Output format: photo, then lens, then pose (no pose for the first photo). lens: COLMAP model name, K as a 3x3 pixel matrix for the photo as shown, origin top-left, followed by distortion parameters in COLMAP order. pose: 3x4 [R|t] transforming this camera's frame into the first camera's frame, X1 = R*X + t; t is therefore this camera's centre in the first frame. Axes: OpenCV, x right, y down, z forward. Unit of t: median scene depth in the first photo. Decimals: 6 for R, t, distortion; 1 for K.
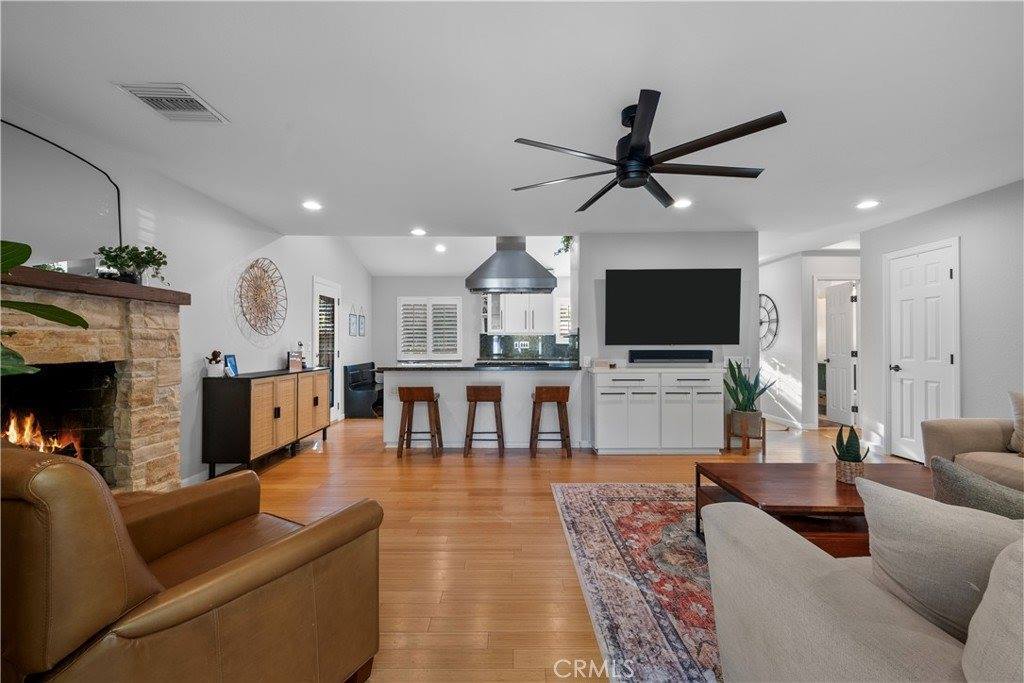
lens RADIAL K [[417.8, 0, 505.5], [0, 417.8, 339.8], [0, 0, 1]] dist [-0.003147, 0.000224]
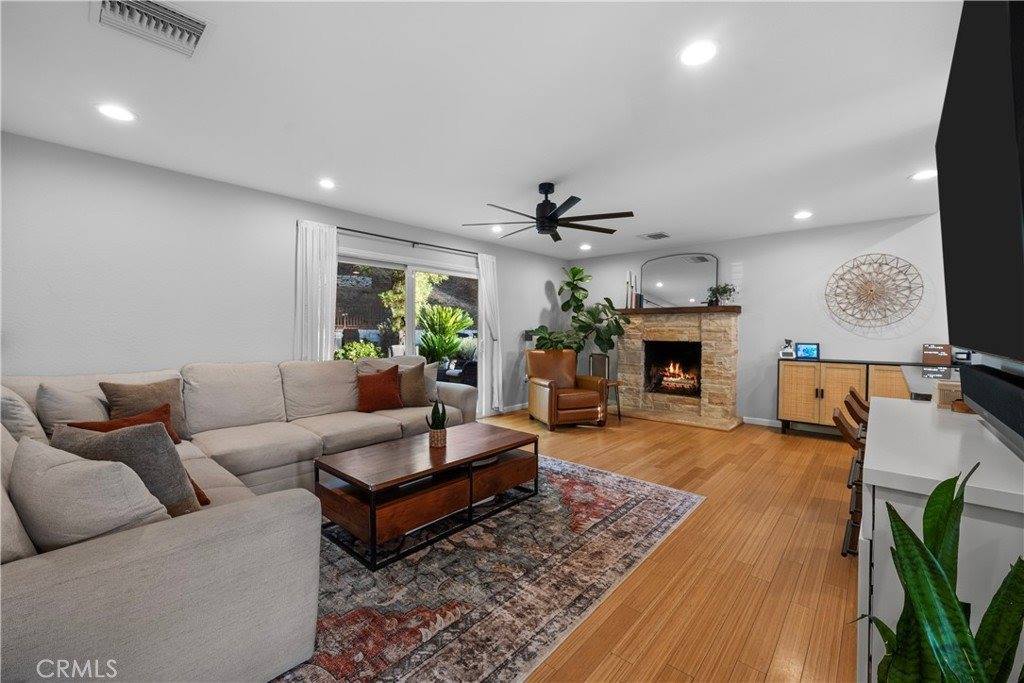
lens RADIAL K [[417.8, 0, 505.5], [0, 417.8, 339.8], [0, 0, 1]] dist [-0.003147, 0.000224]
pose [[-0.667011, 0.023292, -0.744684, 1.291845], [0.012596, 0.999721, 0.019988, -0.015544], [0.744941, 0.003952, -0.667118, 1.576220]]
